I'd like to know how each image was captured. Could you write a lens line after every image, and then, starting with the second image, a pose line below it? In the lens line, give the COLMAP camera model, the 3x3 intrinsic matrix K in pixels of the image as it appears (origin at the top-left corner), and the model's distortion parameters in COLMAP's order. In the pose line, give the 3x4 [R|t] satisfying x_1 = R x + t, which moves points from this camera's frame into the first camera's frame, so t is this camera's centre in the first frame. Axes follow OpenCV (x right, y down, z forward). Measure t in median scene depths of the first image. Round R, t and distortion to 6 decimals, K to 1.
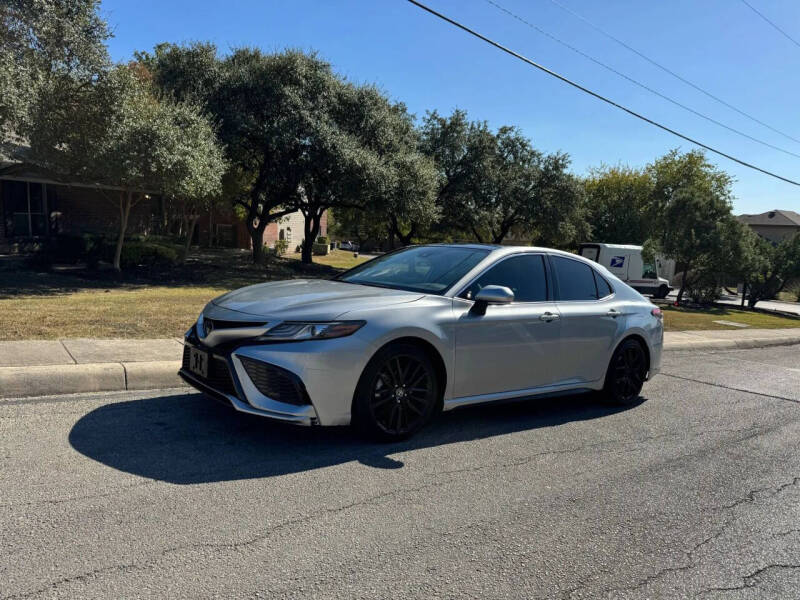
lens RADIAL K [[583.3, 0, 404.6], [0, 583.3, 301.2], [0, 0, 1]] dist [0.070440, -0.098484]
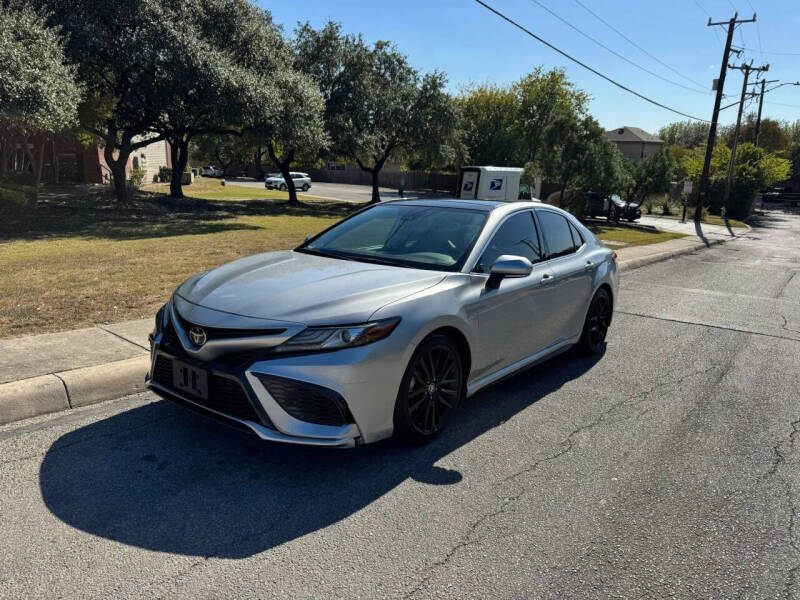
lens RADIAL K [[583.7, 0, 405.1], [0, 583.7, 300.5], [0, 0, 1]] dist [0.053625, -0.071487]
pose [[0.971649, -0.079544, 0.222645, -0.050257], [0.048804, 0.988903, 0.140320, -0.022116], [-0.231336, -0.125476, 0.964748, 0.034849]]
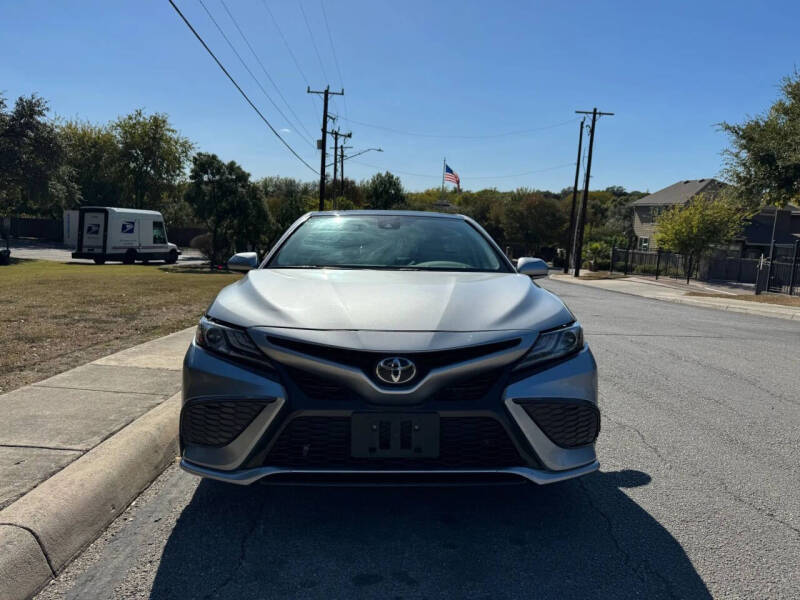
lens RADIAL K [[582.0, 0, 400.0], [0, 582.0, 300.0], [0, 0, 1]] dist [0.031868, -0.051099]
pose [[0.598045, -0.124582, 0.791720, -0.163148], [0.076067, 0.992209, 0.098671, -0.015885], [-0.797844, 0.001214, 0.602862, 0.144337]]
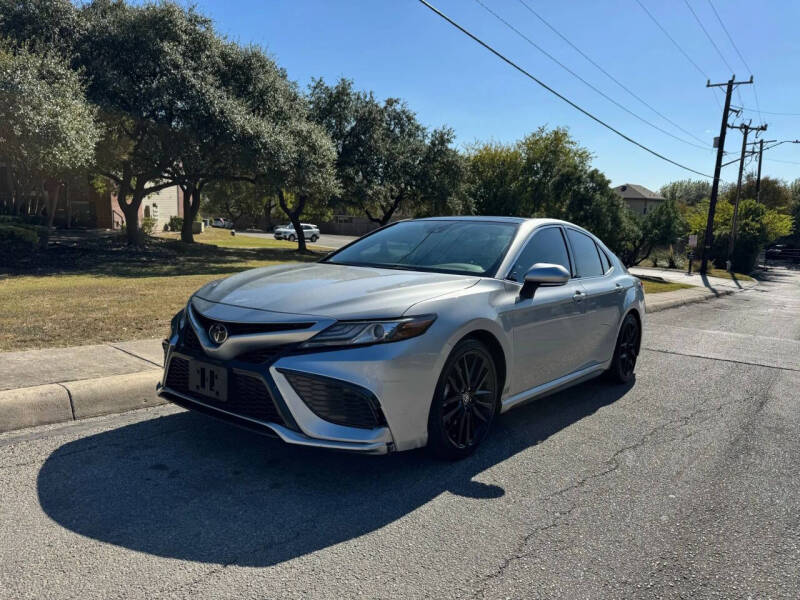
lens RADIAL K [[580.9, 0, 408.9], [0, 580.9, 297.8], [0, 0, 1]] dist [0.066842, -0.095644]
pose [[0.972088, -0.046688, 0.229926, -0.057470], [0.038455, 0.998453, 0.040162, -0.004494], [-0.231445, -0.030199, 0.972379, 0.047069]]
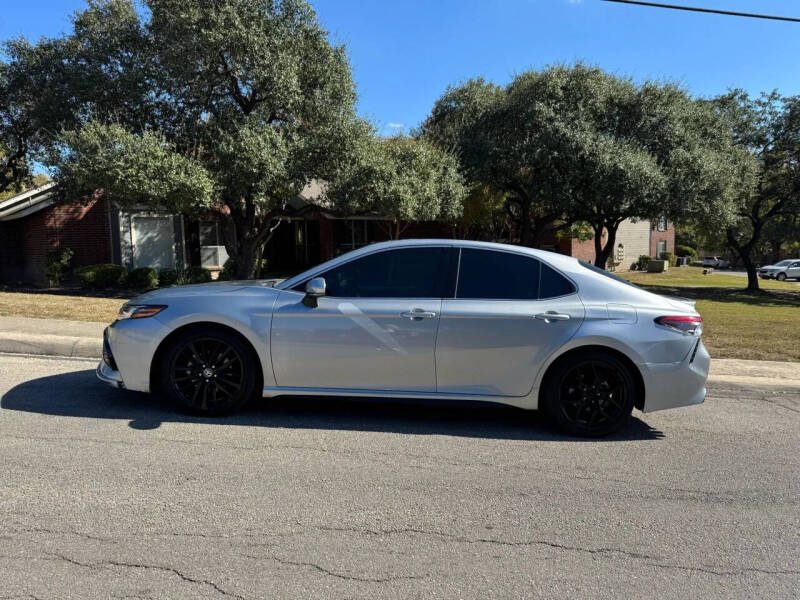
lens RADIAL K [[583.7, 0, 405.1], [0, 583.7, 300.5], [0, 0, 1]] dist [0.053625, -0.071487]
pose [[0.783989, 0.002361, -0.620770, 0.210183], [-0.028397, 0.999082, -0.032064, 0.009555], [0.620124, 0.042766, 0.783337, 0.074349]]
